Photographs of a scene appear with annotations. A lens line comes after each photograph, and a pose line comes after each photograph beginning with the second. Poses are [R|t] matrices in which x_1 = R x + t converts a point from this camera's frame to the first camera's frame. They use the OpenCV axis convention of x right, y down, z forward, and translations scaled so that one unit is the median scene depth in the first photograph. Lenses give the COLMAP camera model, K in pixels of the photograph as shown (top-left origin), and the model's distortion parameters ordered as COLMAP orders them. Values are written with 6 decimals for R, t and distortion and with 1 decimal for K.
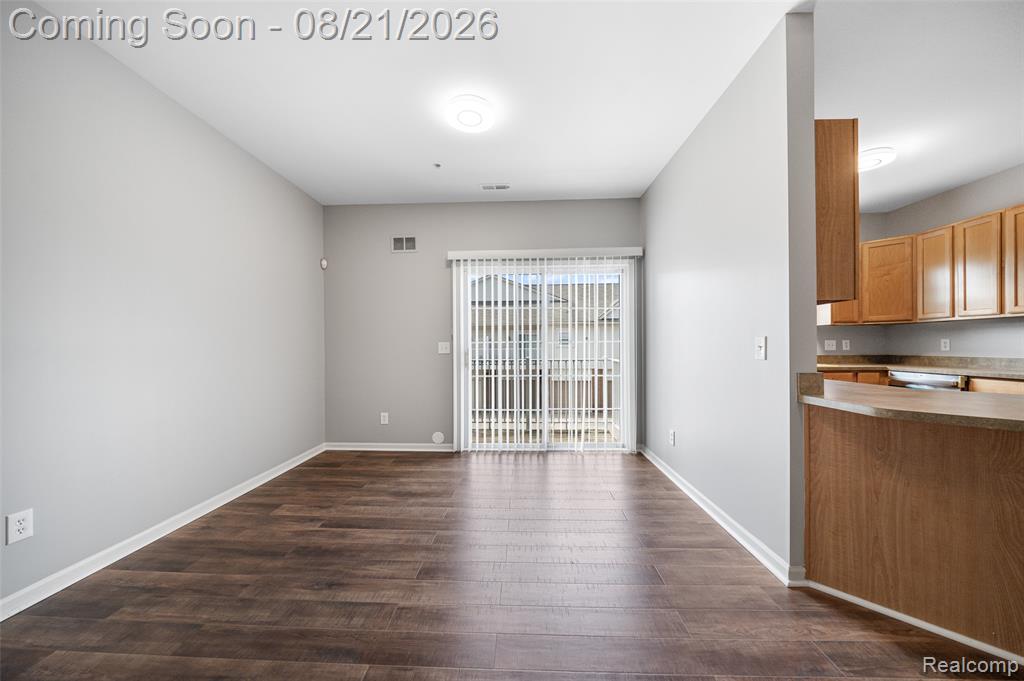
lens RADIAL K [[354.7, 0, 509.6], [0, 354.7, 349.8], [0, 0, 1]] dist [-0.005630, -0.000065]
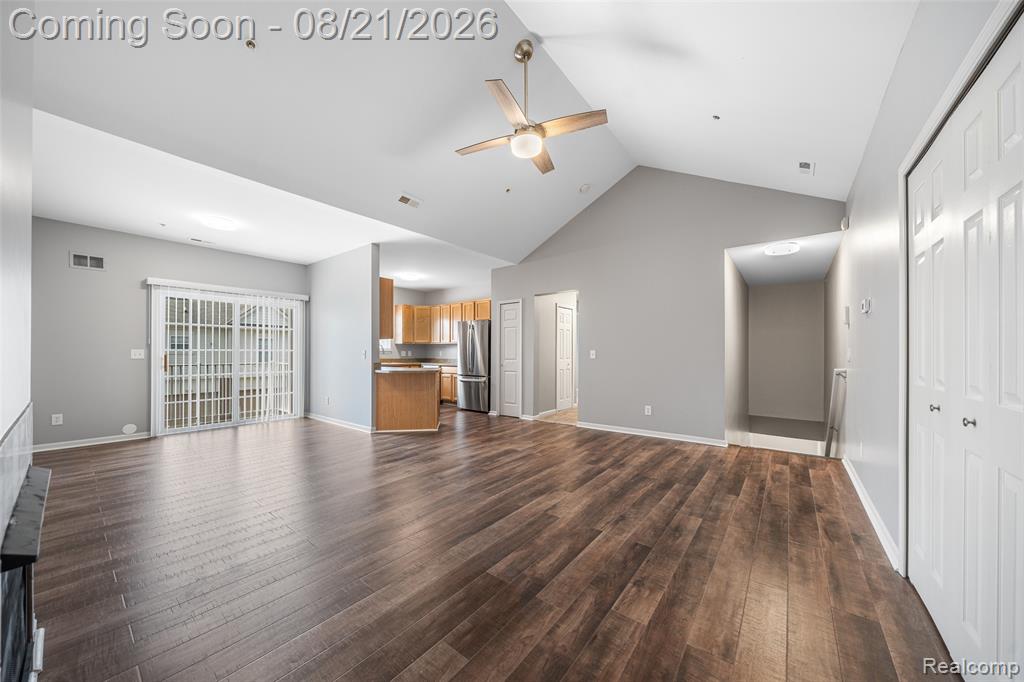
lens RADIAL K [[354.7, 0, 509.6], [0, 354.7, 350.3], [0, 0, 1]] dist [-0.005630, -0.000065]
pose [[0.589331, 0.013668, 0.807776, -0.420393], [0.003881, 0.999797, -0.019749, 0.011566], [-0.807882, 0.014773, 0.589159, -0.767129]]
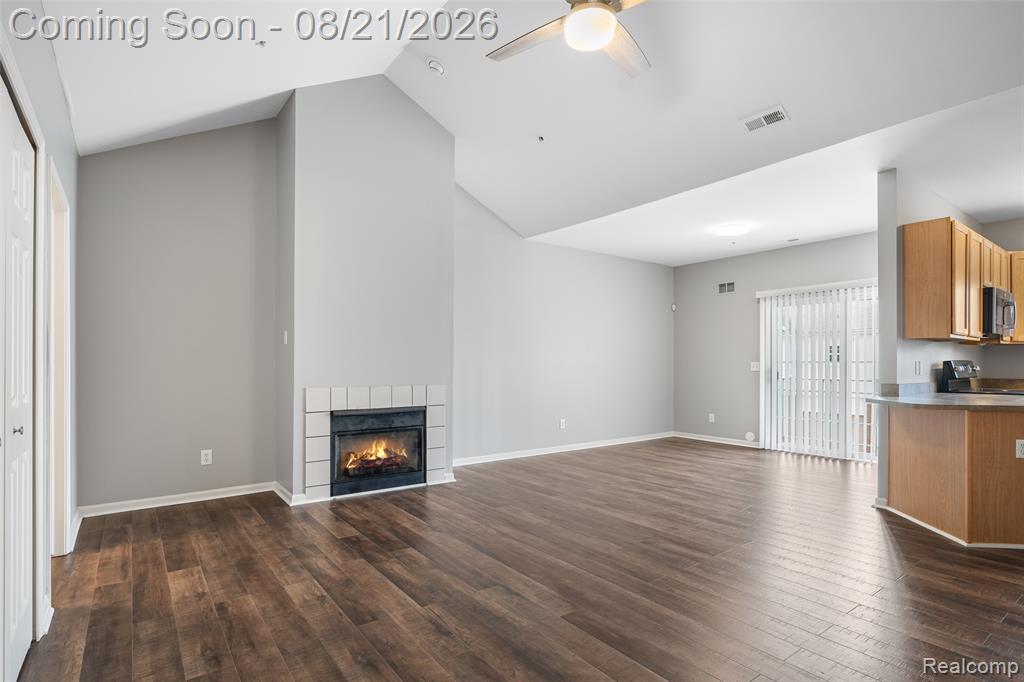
lens RADIAL K [[510.1, 0, 513.4], [0, 510.1, 364.0], [0, 0, 1]] dist [-0.001217, -0.000067]
pose [[0.631847, 0.008583, -0.775046, 0.706057], [-0.015786, 0.999874, -0.001797, 0.002821], [0.774933, 0.013371, 0.631902, -0.853184]]
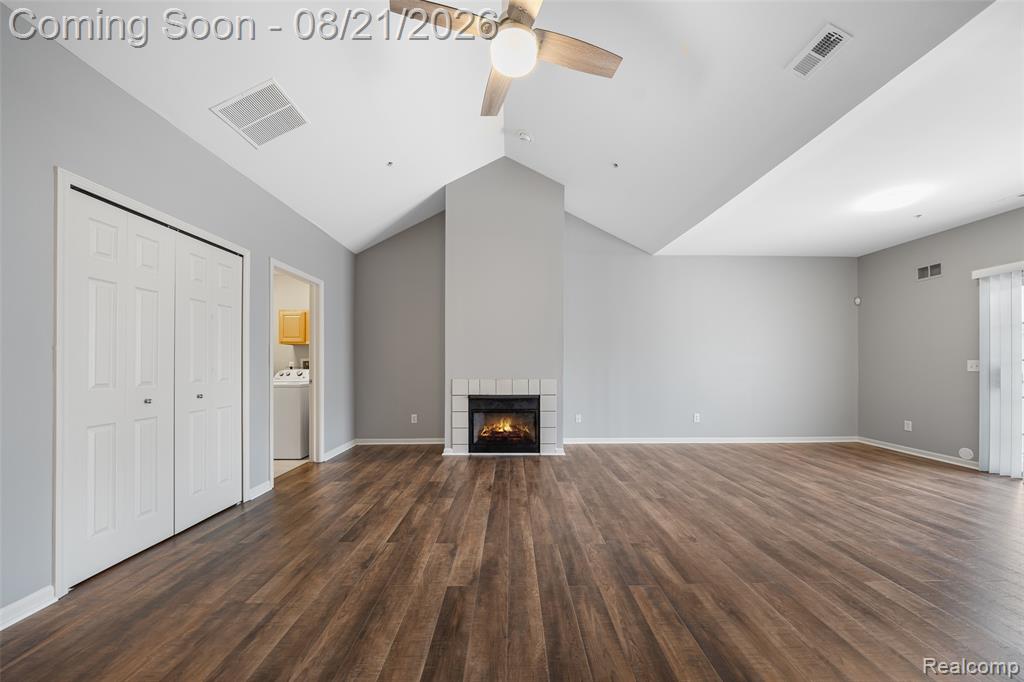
lens RADIAL K [[357.7, 0, 518.5], [0, 357.7, 362.7], [0, 0, 1]] dist [-0.008037, -0.000062]
pose [[0.060759, 0.004982, -0.998140, 0.756154], [-0.012568, 0.999912, 0.004225, -0.002085], [0.998073, 0.012287, 0.060816, -0.360279]]
